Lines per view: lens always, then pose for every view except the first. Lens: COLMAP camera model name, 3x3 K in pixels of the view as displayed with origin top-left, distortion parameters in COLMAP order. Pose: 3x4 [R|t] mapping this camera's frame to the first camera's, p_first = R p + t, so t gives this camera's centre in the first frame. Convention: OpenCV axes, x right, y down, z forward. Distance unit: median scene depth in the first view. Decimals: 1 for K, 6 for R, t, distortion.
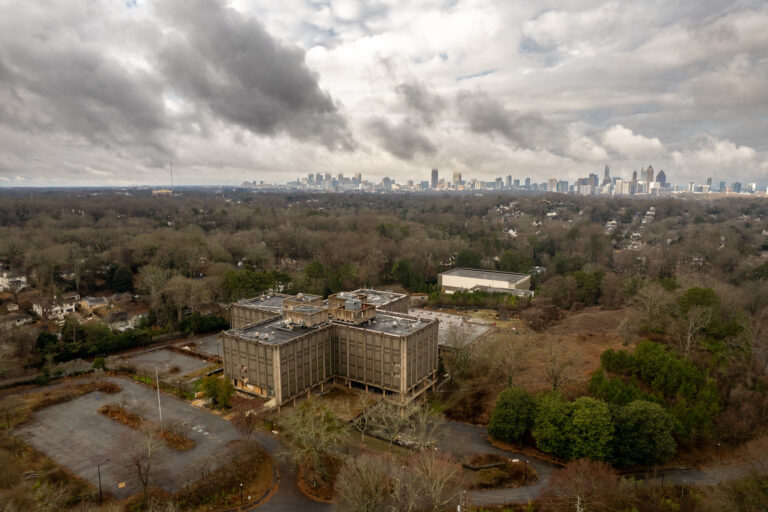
lens RADIAL K [[499.2, 0, 384.0], [0, 499.2, 256.0], [0, 0, 1]] dist [-0.074274, 0.076273]
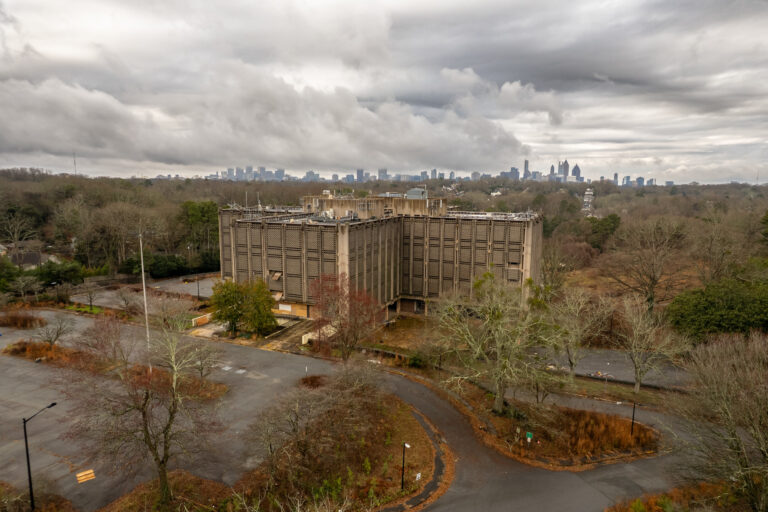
lens RADIAL K [[499.2, 0, 384.0], [0, 499.2, 256.0], [0, 0, 1]] dist [-0.074274, 0.076273]
pose [[0.987395, -0.018077, 0.157243, -0.242106], [0.017706, 0.999836, 0.003762, 0.198972], [-0.157285, -0.000930, 0.987553, 0.388350]]
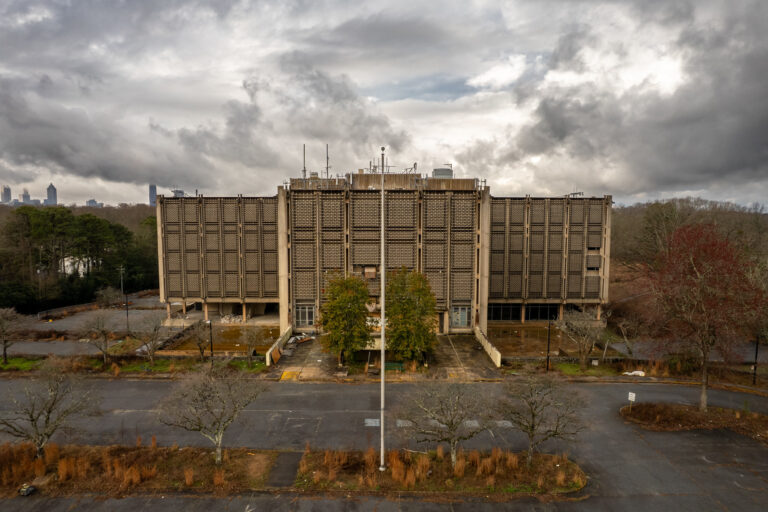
lens RADIAL K [[499.2, 0, 384.0], [0, 499.2, 256.0], [0, 0, 1]] dist [-0.074274, 0.076273]
pose [[0.846742, -0.047702, 0.529860, -0.461353], [0.078877, 0.996221, -0.036362, 0.223994], [-0.526123, 0.072583, 0.847305, 0.656445]]
